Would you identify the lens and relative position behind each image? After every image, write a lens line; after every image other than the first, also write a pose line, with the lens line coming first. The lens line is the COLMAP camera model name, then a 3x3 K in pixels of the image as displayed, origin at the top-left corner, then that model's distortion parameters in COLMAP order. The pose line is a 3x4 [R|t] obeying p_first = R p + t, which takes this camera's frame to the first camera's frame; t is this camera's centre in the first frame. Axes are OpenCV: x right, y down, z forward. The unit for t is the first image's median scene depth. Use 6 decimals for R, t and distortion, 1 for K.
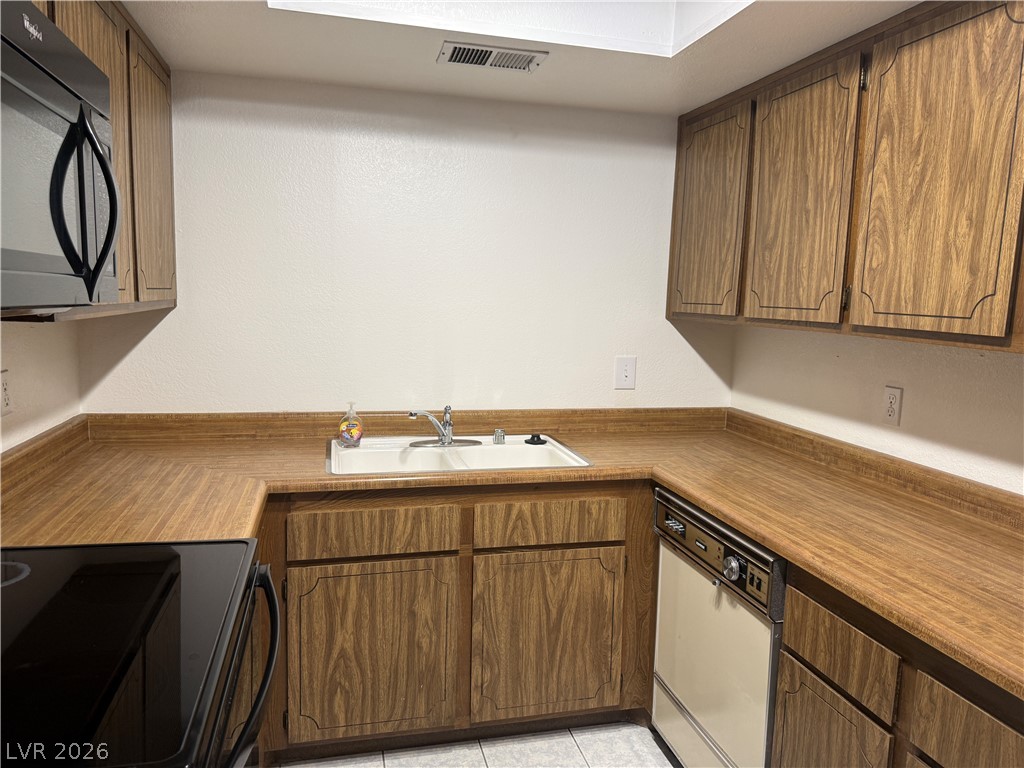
lens RADIAL K [[711.4, 0, 515.4], [0, 711.4, 374.5], [0, 0, 1]] dist [0.027374, -0.052222]
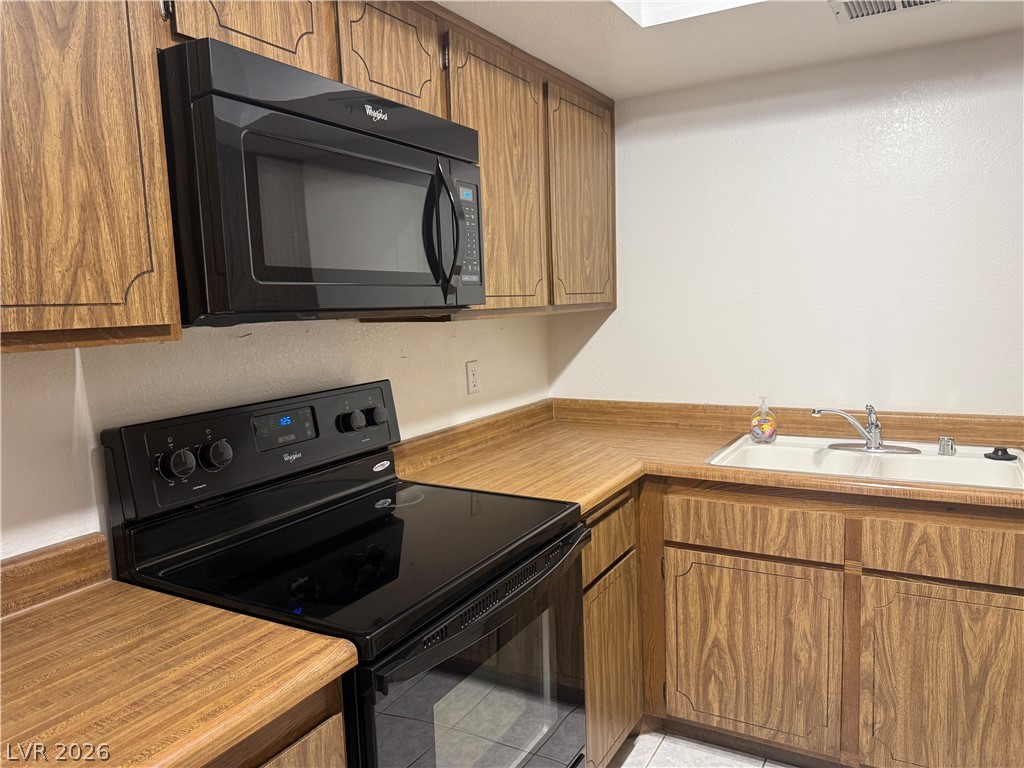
lens RADIAL K [[711.4, 0, 514.3], [0, 711.4, 375.3], [0, 0, 1]] dist [0.027374, -0.052222]
pose [[0.723477, 0.017959, -0.690115, 0.231270], [-0.018838, 0.999803, 0.006269, 0.011399], [0.690092, 0.008465, 0.723673, 0.066883]]
